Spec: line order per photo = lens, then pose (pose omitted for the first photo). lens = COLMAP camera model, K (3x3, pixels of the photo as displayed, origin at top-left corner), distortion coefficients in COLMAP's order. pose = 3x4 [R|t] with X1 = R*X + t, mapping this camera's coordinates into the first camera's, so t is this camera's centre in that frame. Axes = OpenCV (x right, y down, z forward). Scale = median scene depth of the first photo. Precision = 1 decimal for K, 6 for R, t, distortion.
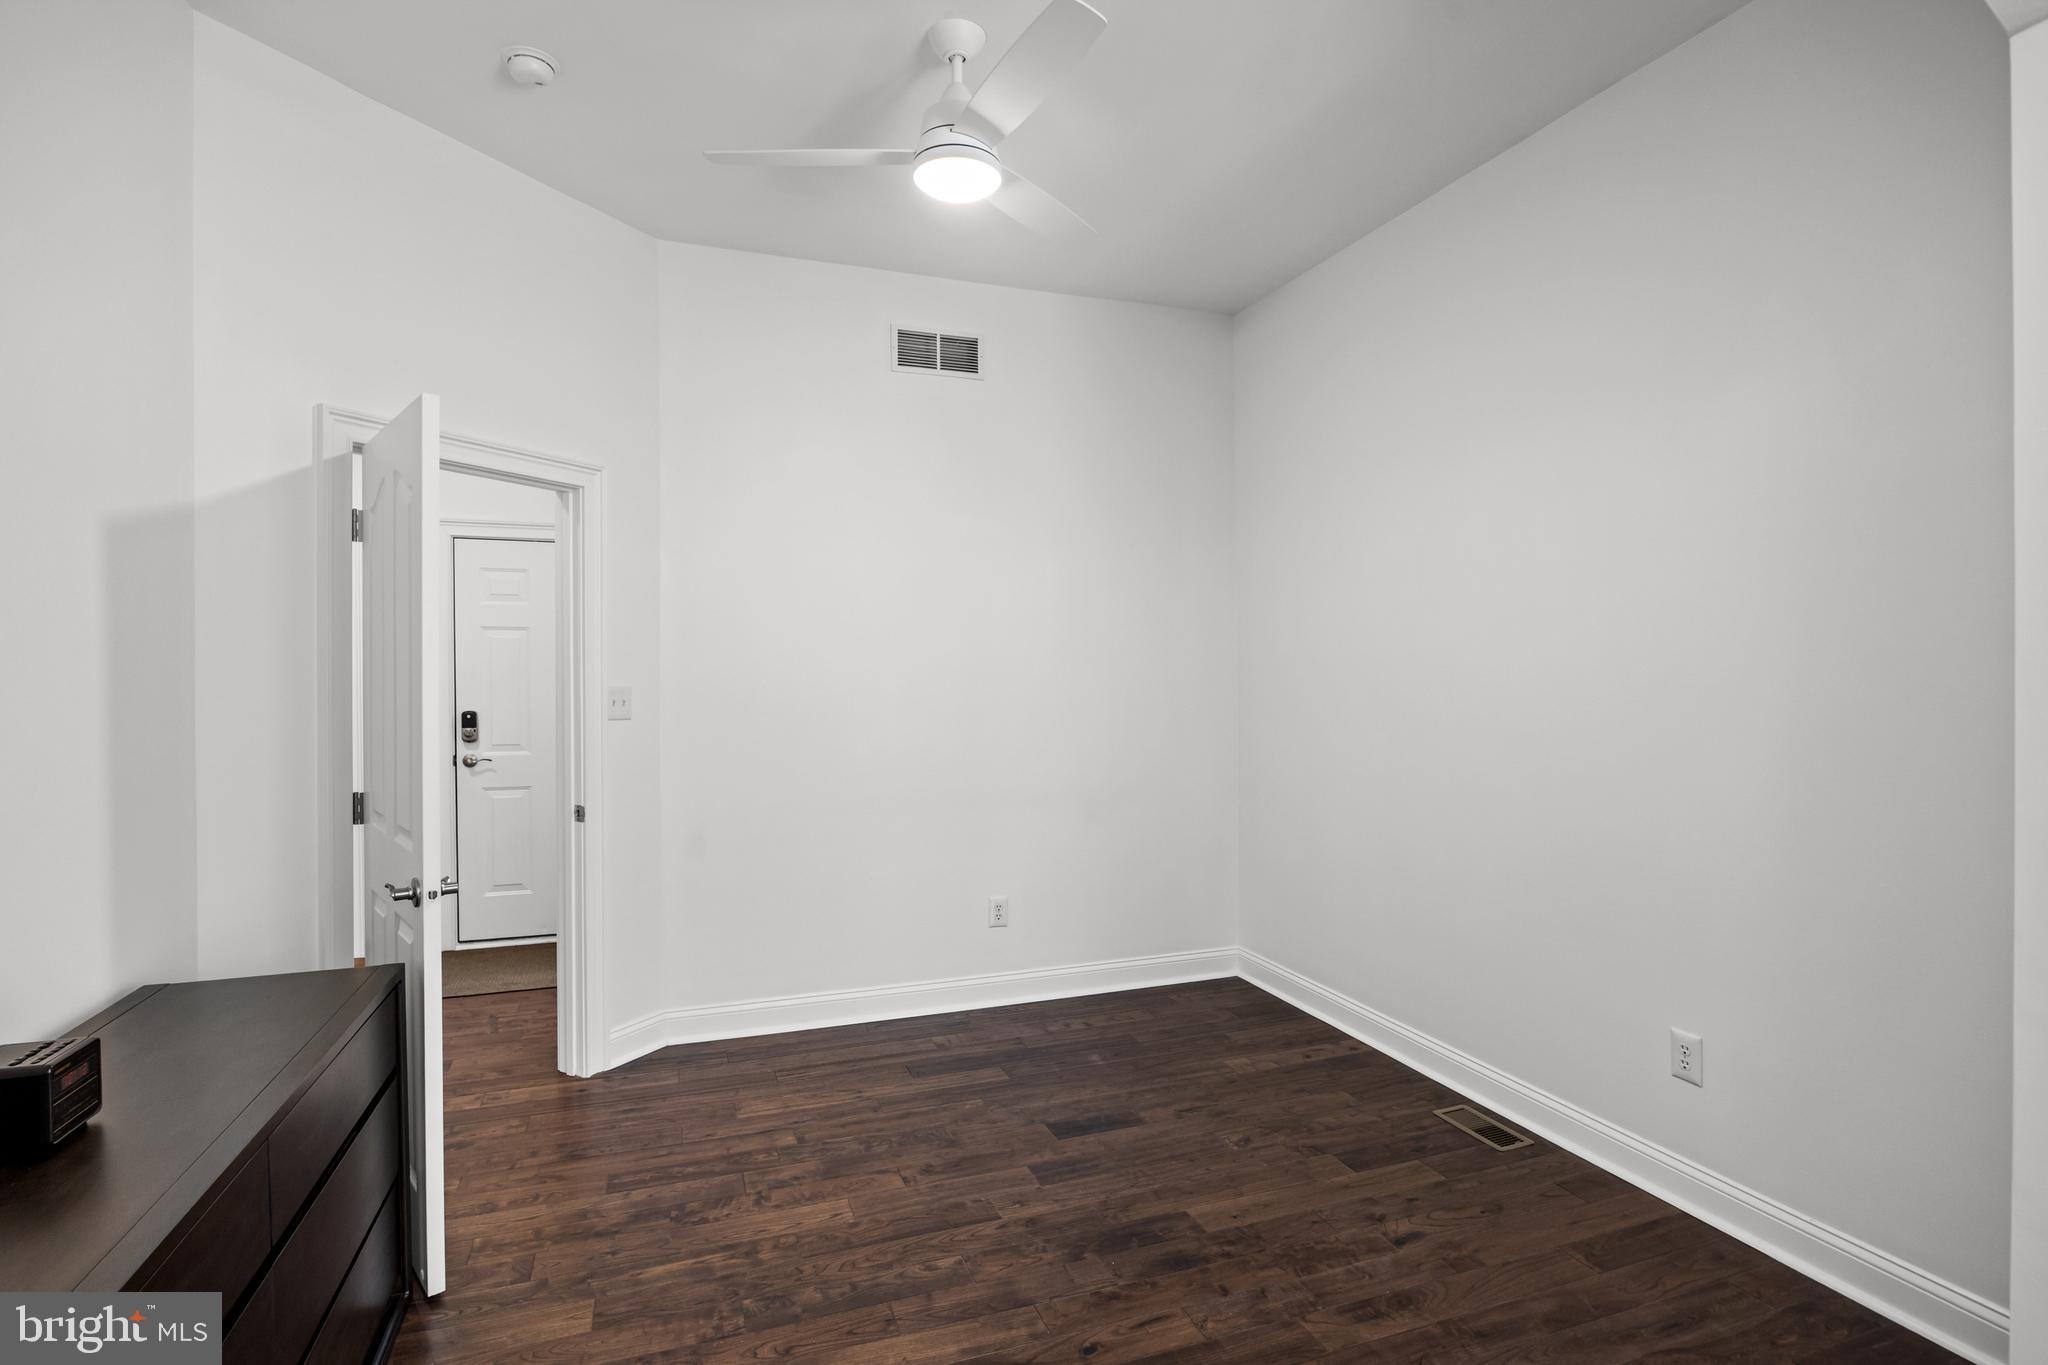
lens RADIAL K [[993.0, 0, 1027.0], [0, 993.0, 677.5], [0, 0, 1]] dist [-0.017770, 0.000168]
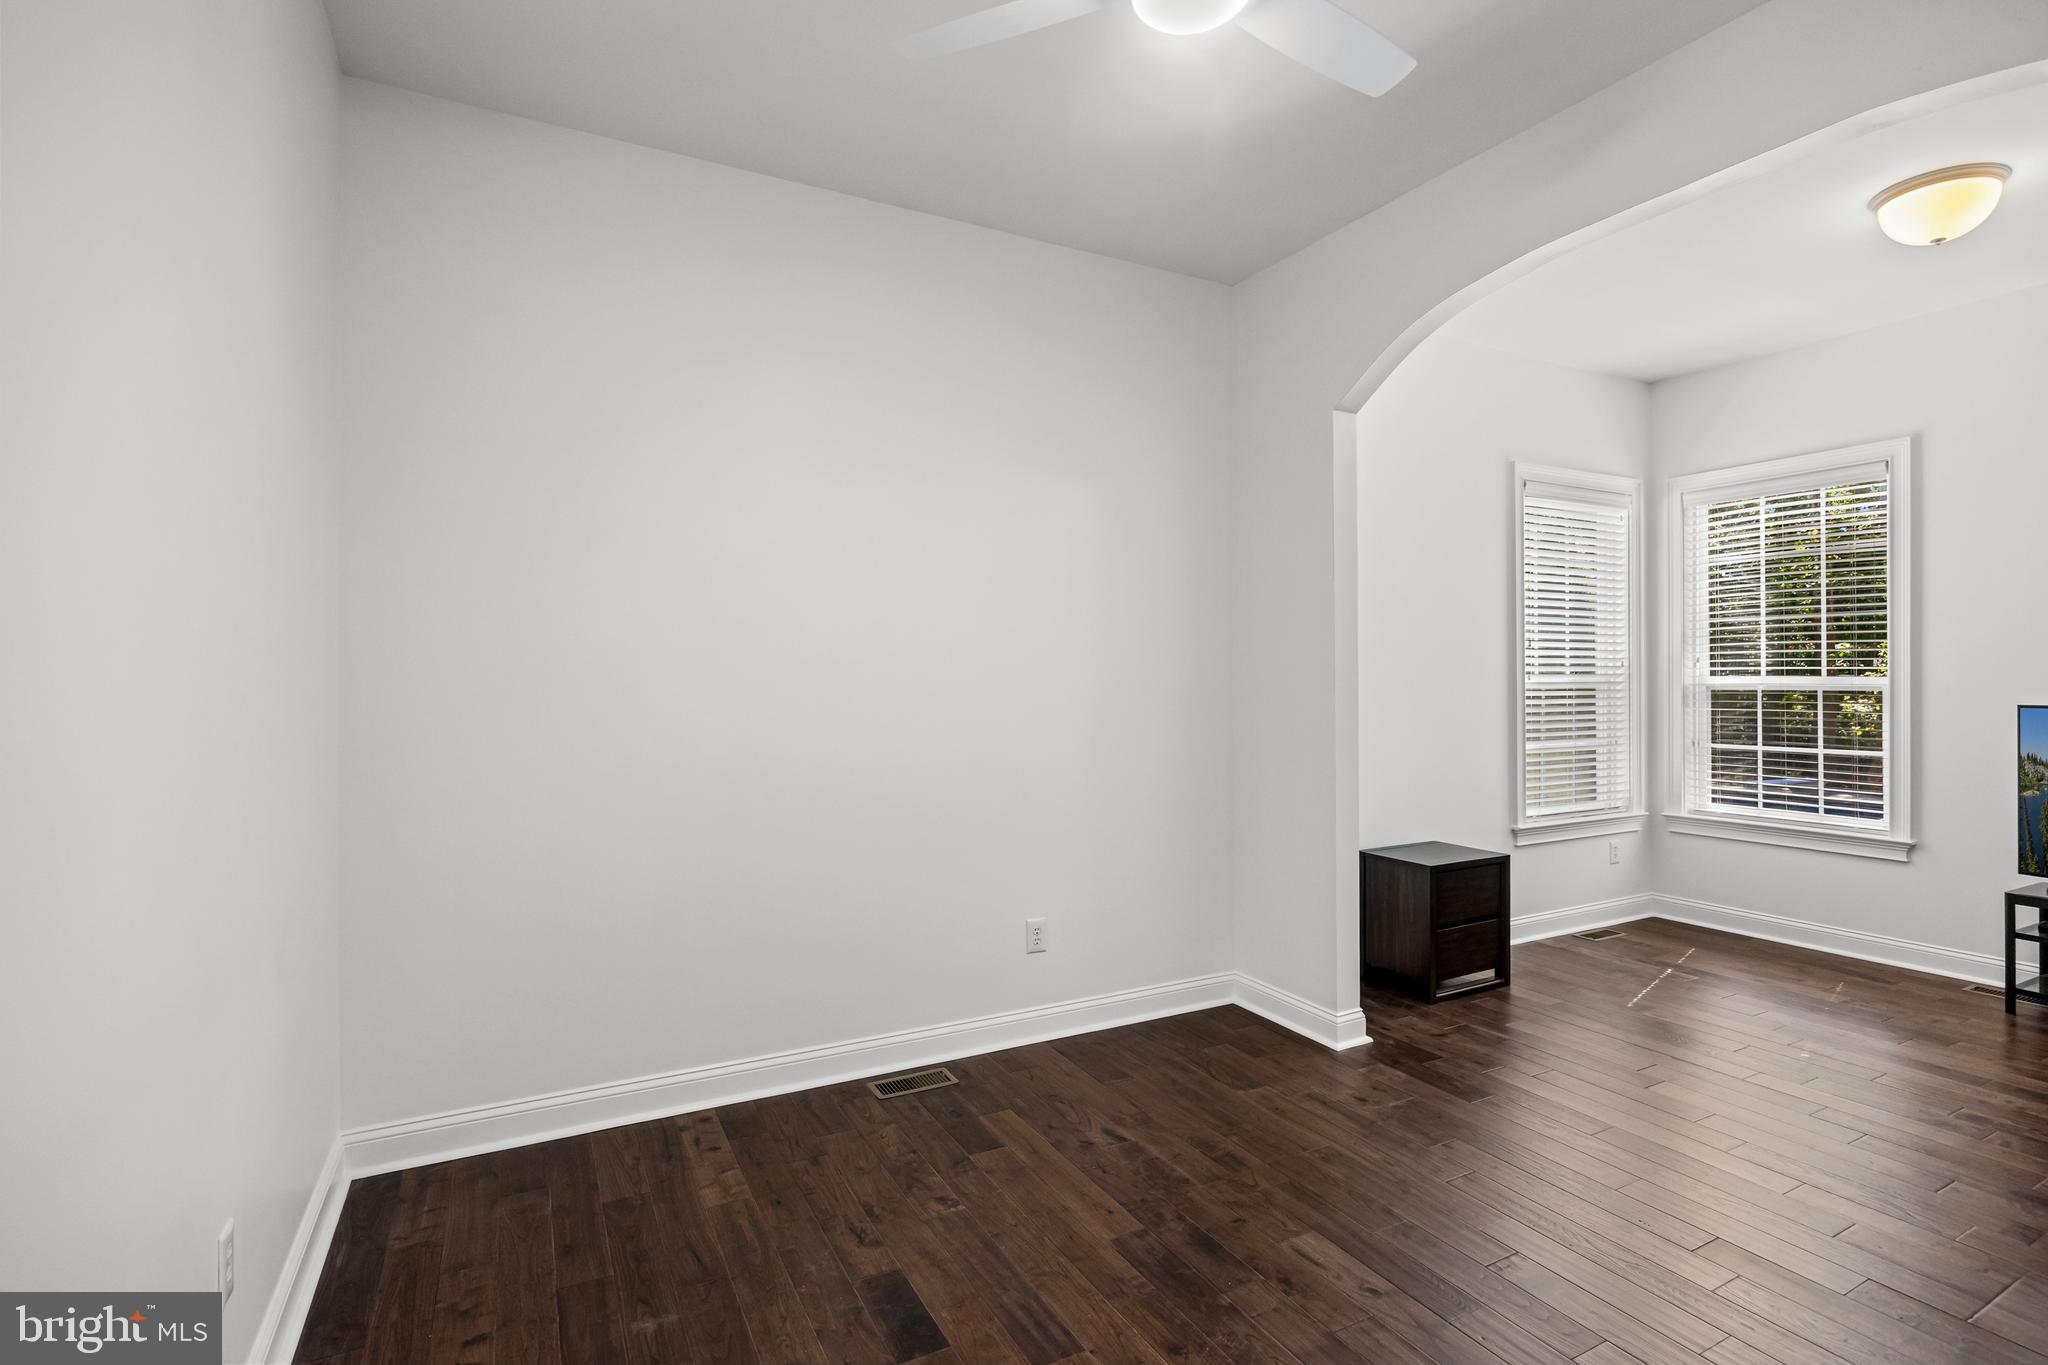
lens RADIAL K [[992.7, 0, 1029.1], [0, 992.7, 677.6], [0, 0, 1]] dist [0.001734, 0.000003]
pose [[-0.127888, -0.002012, 0.991787, -0.742910], [0.015930, 0.999865, 0.004083, 0.009972], [-0.991661, 0.016322, -0.127838, 1.175055]]
